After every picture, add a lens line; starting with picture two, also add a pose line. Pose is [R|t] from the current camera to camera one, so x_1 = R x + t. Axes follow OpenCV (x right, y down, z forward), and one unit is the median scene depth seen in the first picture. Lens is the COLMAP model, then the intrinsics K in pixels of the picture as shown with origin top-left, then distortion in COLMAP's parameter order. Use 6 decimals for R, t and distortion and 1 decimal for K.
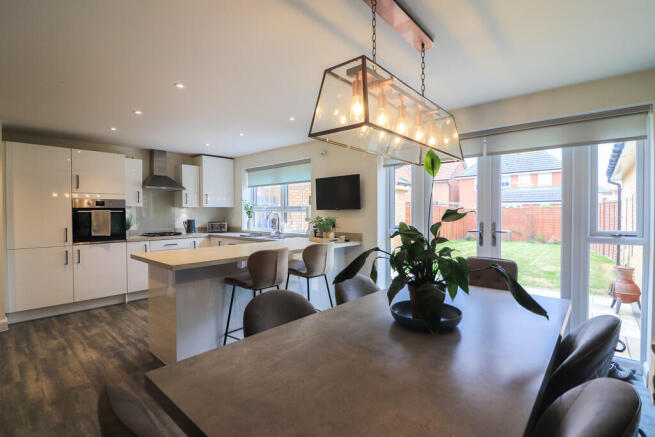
lens RADIAL K [[314.7, 0, 336.5], [0, 314.7, 216.7], [0, 0, 1]] dist [0.002429, -0.014157]
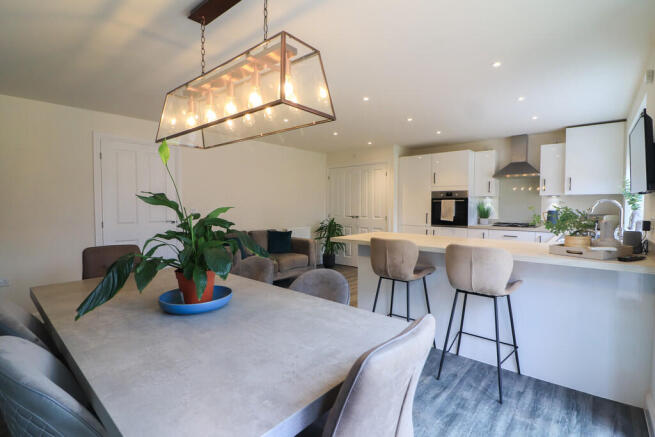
lens RADIAL K [[314.7, 0, 336.5], [0, 314.7, 216.7], [0, 0, 1]] dist [0.002429, -0.014157]
pose [[-0.000349, 0.046087, -0.998937, 0.473597], [-0.012612, 0.998858, 0.046088, -0.006188], [0.999920, 0.012614, 0.000233, 0.559259]]
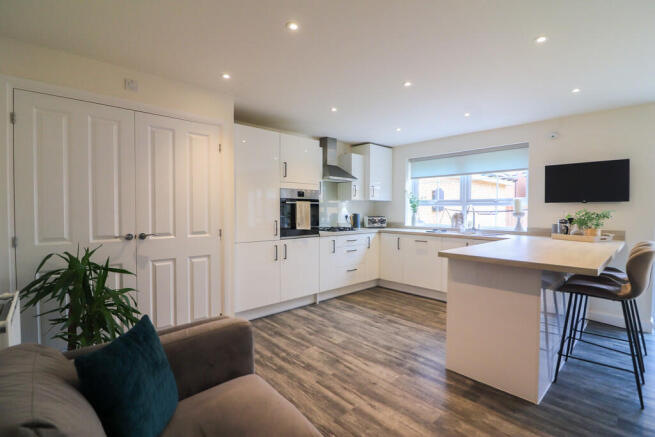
lens RADIAL K [[314.7, 0, 336.5], [0, 314.7, 216.7], [0, 0, 1]] dist [0.002429, -0.014157]
pose [[0.994947, 0.010207, -0.099882, -0.557055], [-0.009404, 0.999920, 0.008503, 0.014680], [0.099961, -0.007521, 0.994963, 0.100606]]
